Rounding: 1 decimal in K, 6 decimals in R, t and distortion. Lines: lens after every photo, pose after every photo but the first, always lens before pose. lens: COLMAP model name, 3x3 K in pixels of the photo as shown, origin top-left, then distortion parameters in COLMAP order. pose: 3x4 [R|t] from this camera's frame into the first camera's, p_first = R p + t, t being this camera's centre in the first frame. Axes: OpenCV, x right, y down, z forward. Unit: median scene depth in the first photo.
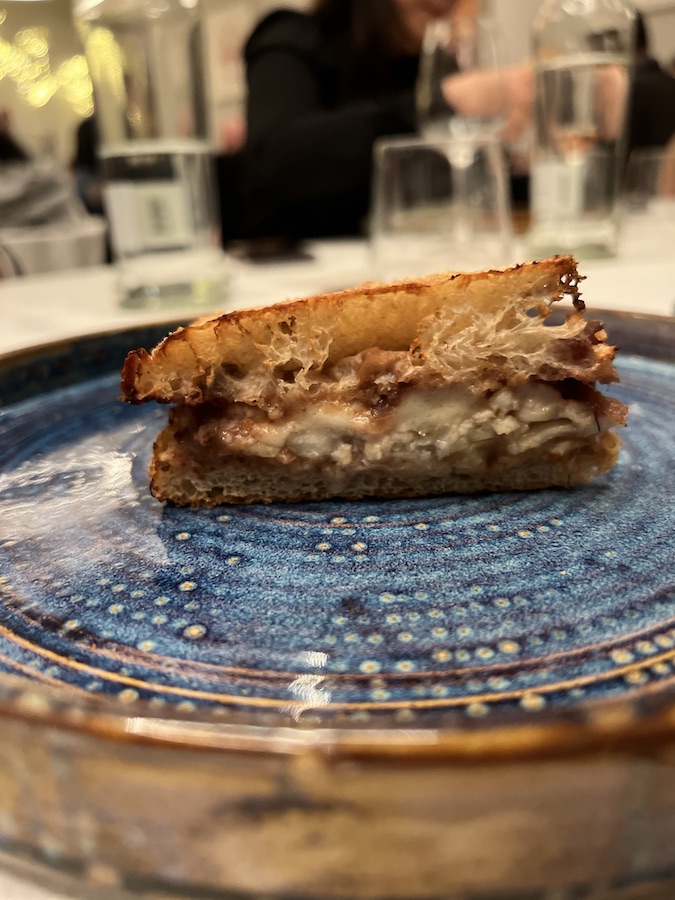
lens RADIAL K [[688.4, 0, 337.5], [0, 688.4, 450.0], [0, 0, 1]] dist [-0.000907, -0.003317]
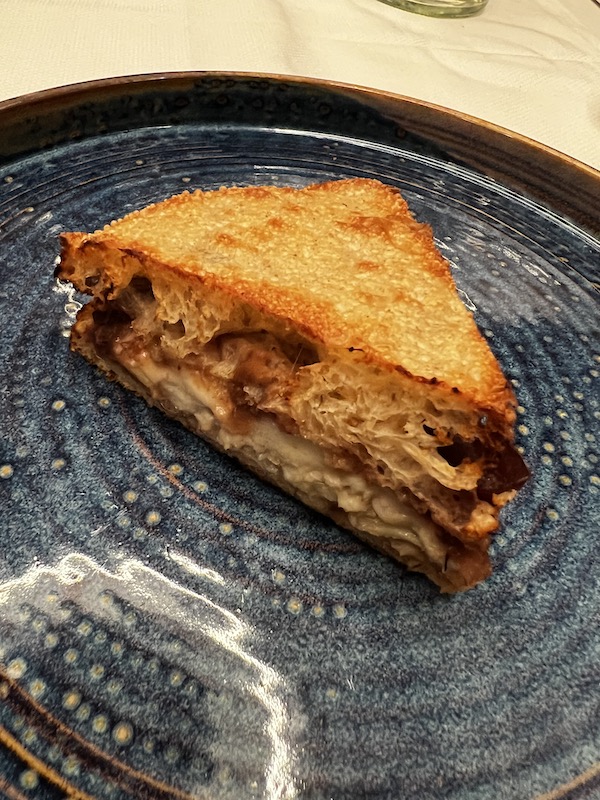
lens RADIAL K [[599.3, 0, 299.9], [0, 599.3, 339.9], [0, 0, 1]] dist [-0.003555, 0.007010]
pose [[0.801682, 0.529237, -0.277875, 0.304522], [-0.352791, 0.794186, 0.494779, -0.576452], [0.482540, -0.298624, 0.823395, 0.407622]]
